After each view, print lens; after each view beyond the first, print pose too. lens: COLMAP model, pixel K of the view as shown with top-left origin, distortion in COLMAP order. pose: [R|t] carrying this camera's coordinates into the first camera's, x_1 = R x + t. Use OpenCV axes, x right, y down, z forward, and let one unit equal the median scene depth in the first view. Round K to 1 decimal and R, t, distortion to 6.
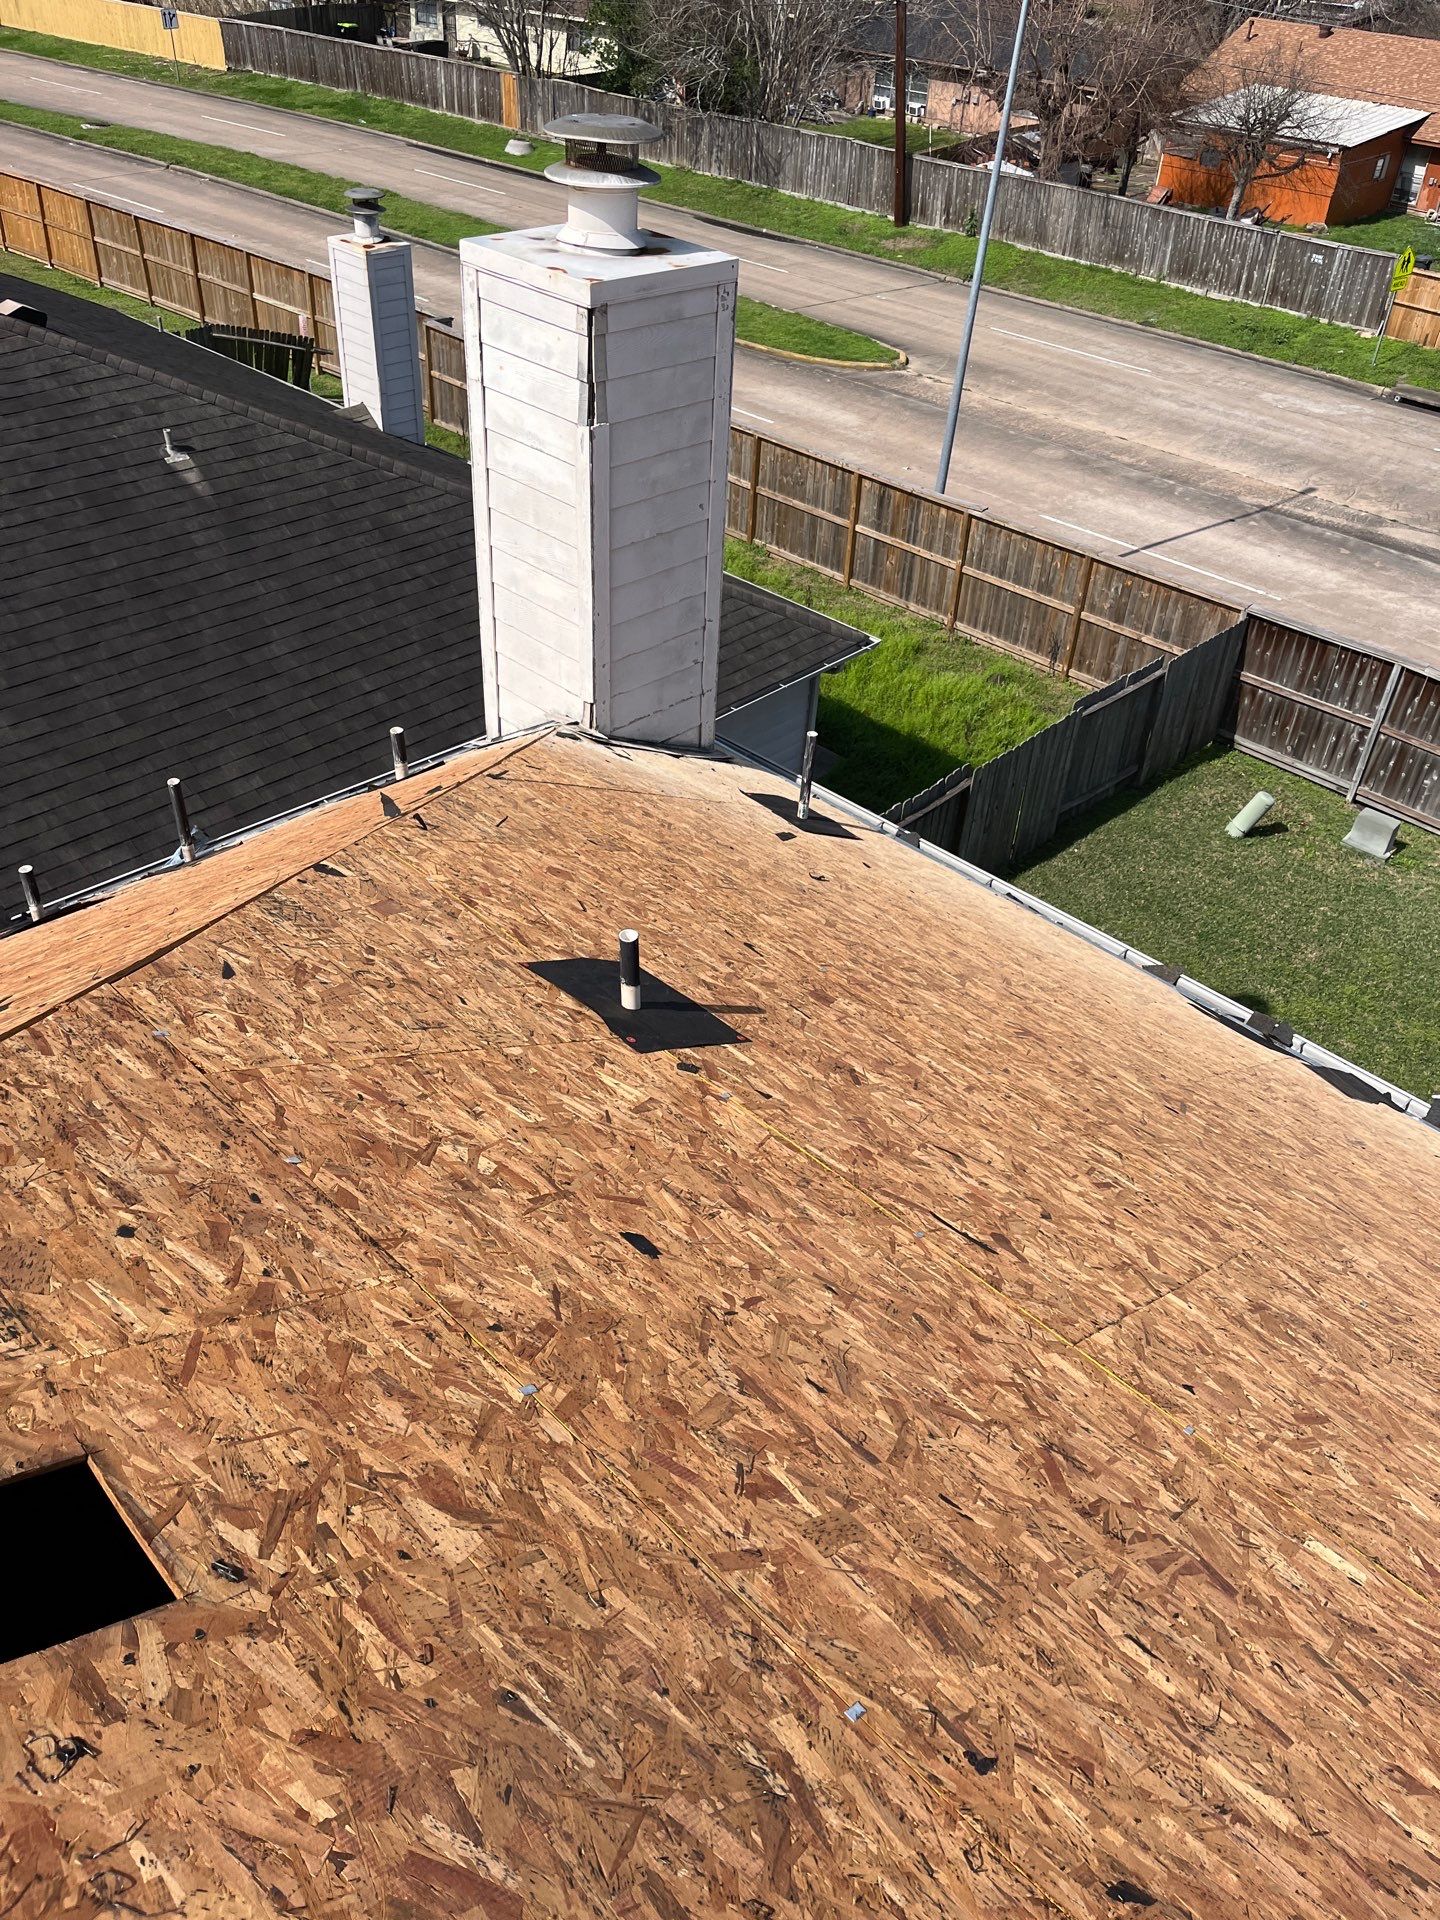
lens RADIAL K [[1456.3, 0, 739.2], [0, 1456.3, 912.6], [0, 0, 1]] dist [0.105308, -0.149811]
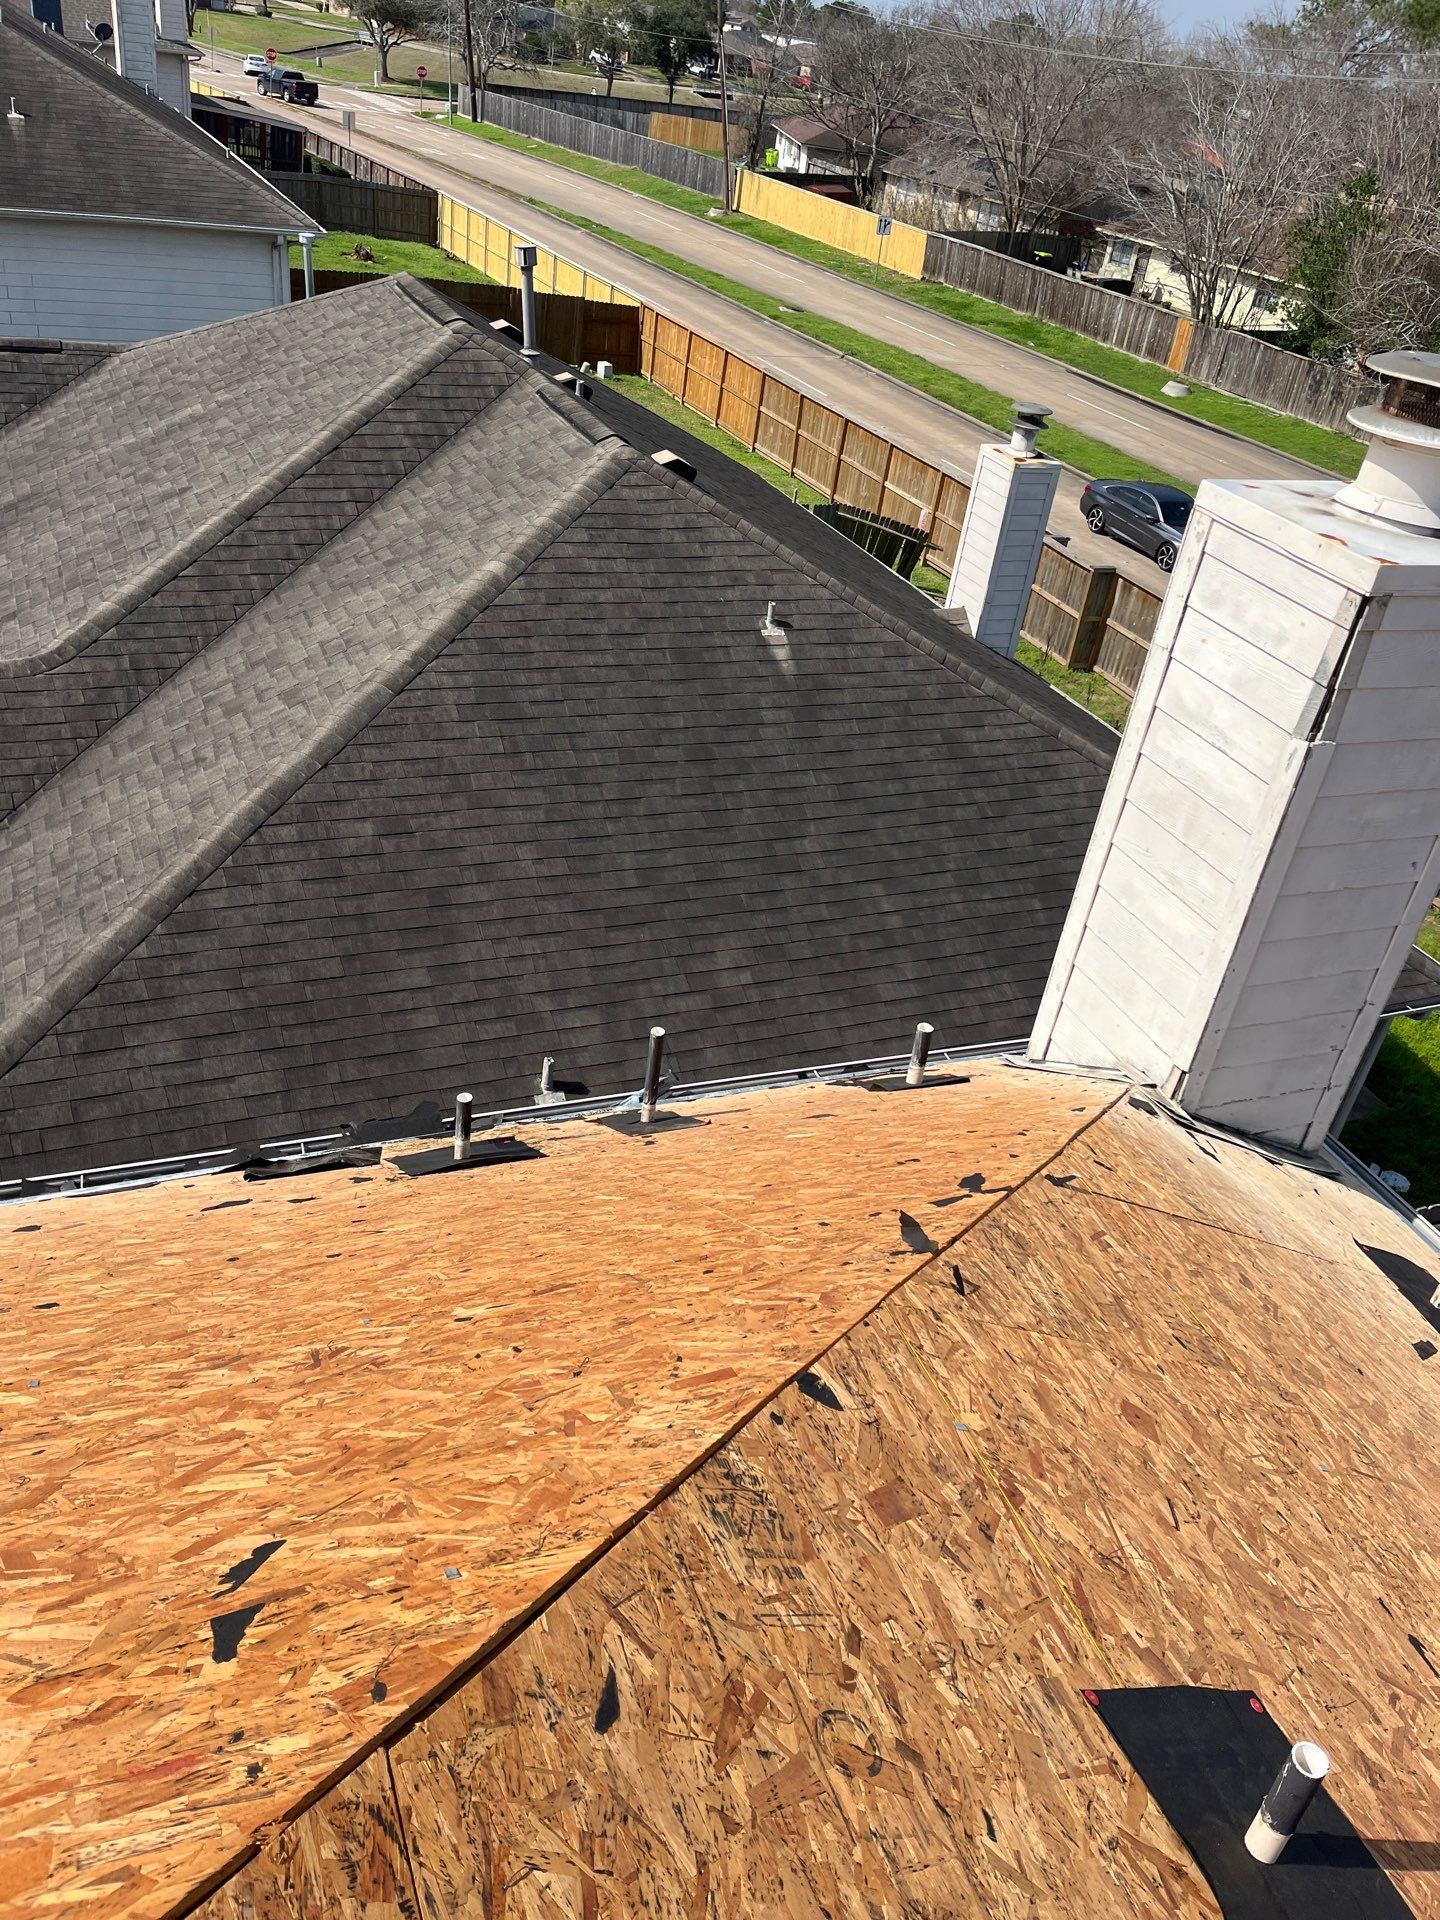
lens RADIAL K [[1456.3, 0, 739.2], [0, 1456.3, 912.6], [0, 0, 1]] dist [0.105308, -0.149811]
pose [[0.912731, 0.266511, -0.309669, -0.051557], [-0.303478, 0.949712, -0.077132, -0.049021], [0.273539, 0.164378, 0.947711, 0.110087]]
